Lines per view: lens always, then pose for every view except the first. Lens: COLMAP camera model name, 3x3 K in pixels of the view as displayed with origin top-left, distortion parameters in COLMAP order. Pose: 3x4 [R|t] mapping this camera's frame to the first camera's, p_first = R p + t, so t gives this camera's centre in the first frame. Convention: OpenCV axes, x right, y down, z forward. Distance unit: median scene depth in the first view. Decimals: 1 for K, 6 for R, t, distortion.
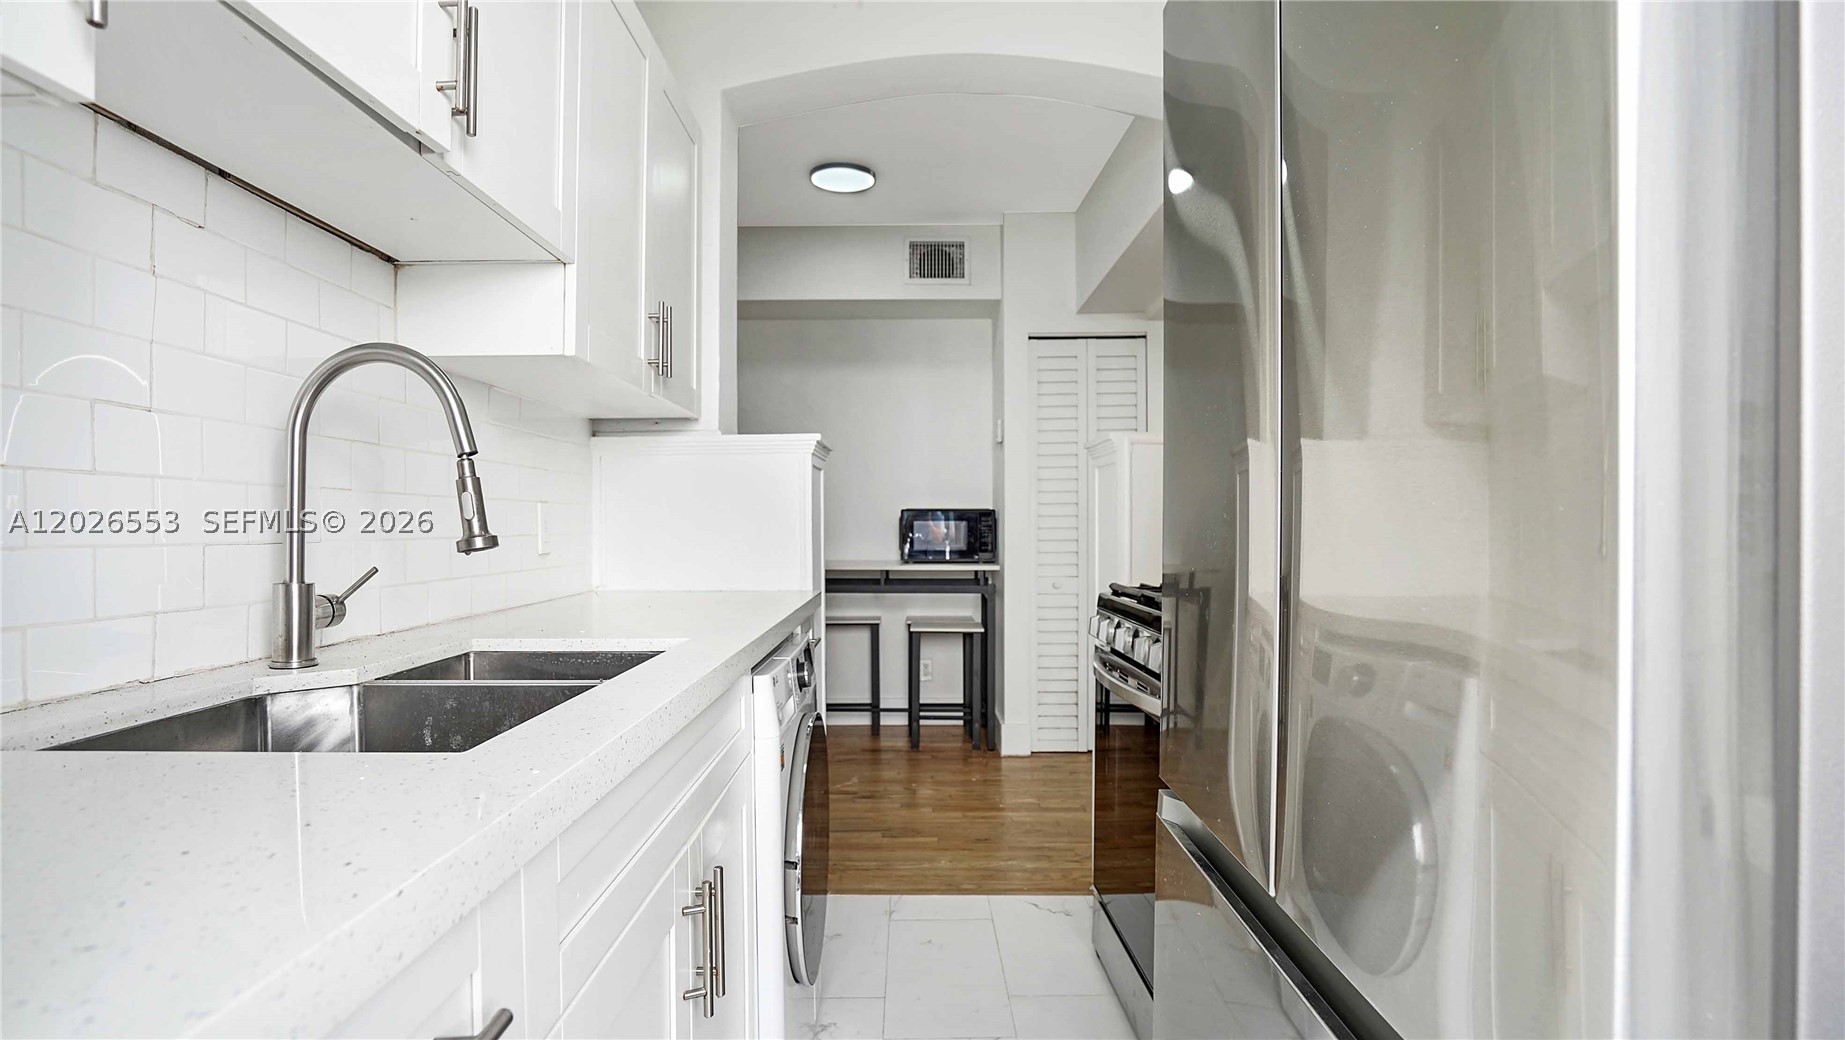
lens RADIAL K [[924.6, 0, 921.0], [0, 924.6, 508.3], [0, 0, 1]] dist [-0.042174, 0.005862]
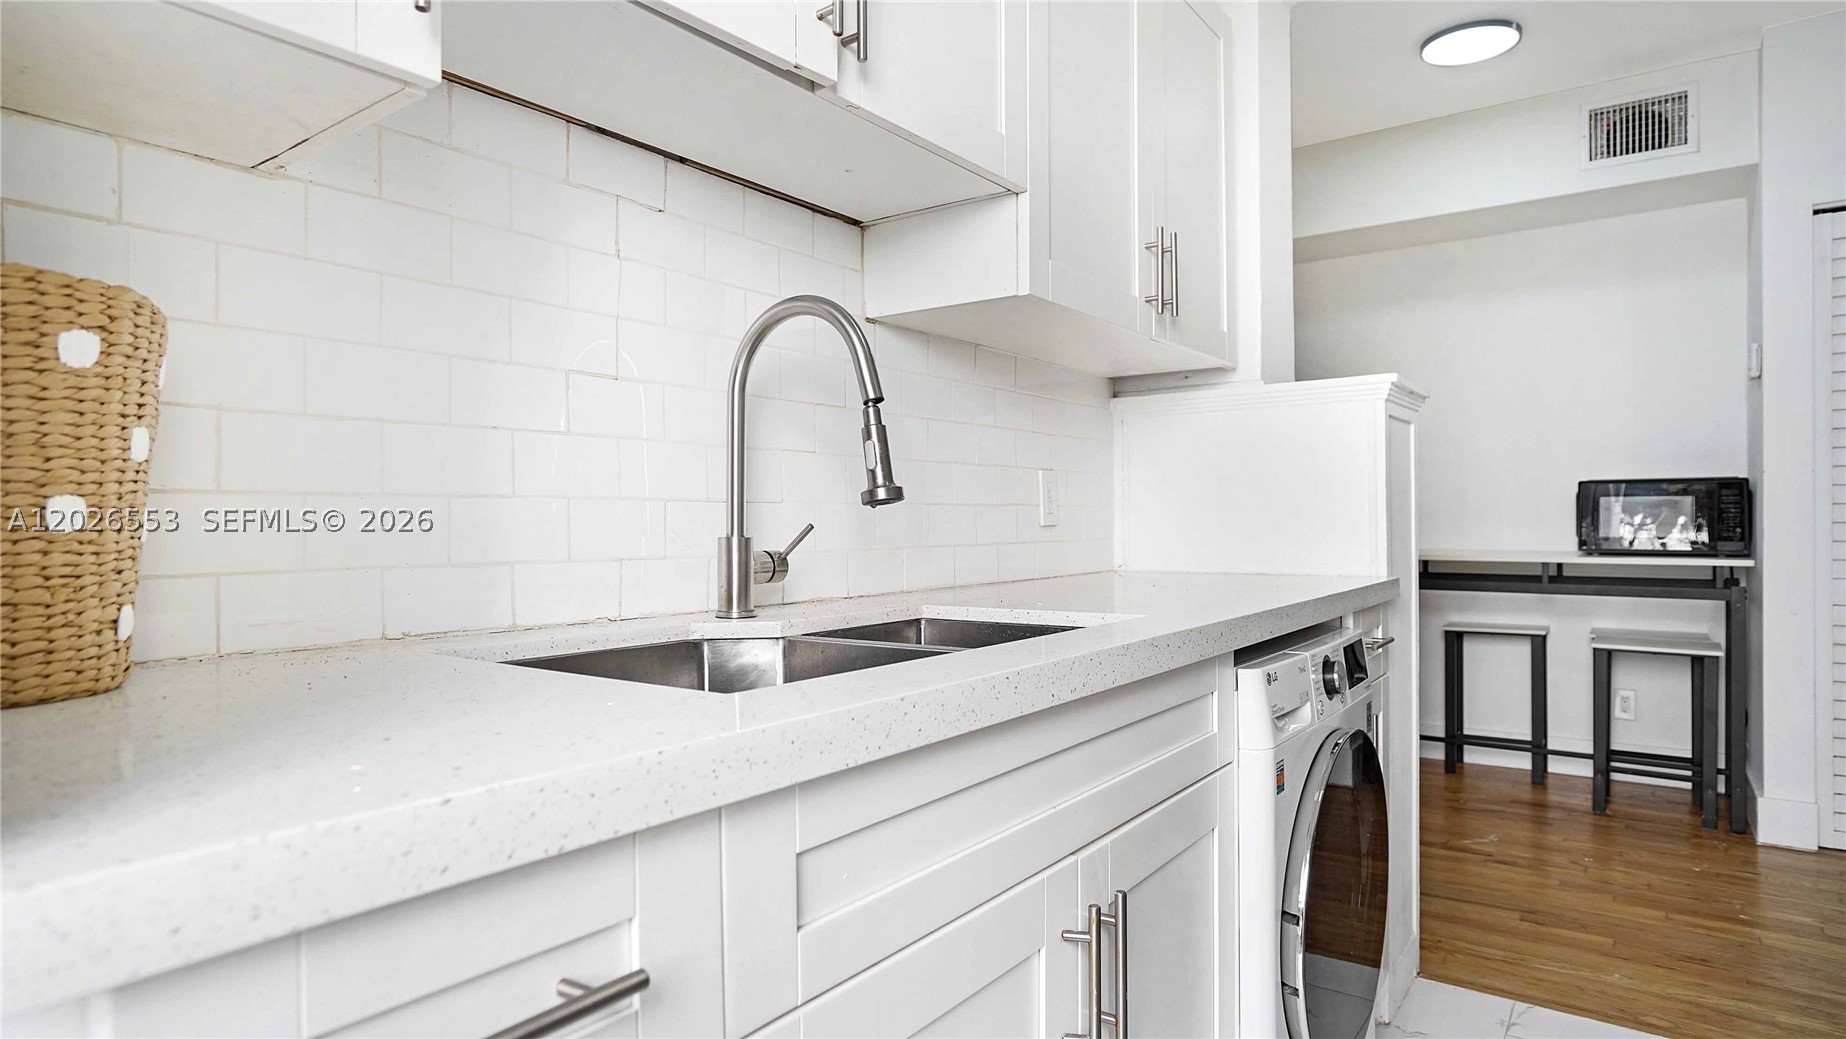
lens RADIAL K [[1012.3, 0, 907.8], [0, 1012.3, 519.7], [0, 0, 1]] dist [-0.036220, 0.017828]
pose [[0.786572, -0.010944, -0.617402, 0.128668], [0.019930, 0.999772, 0.007668, 0.040926], [0.617177, -0.018336, 0.786611, 0.145279]]
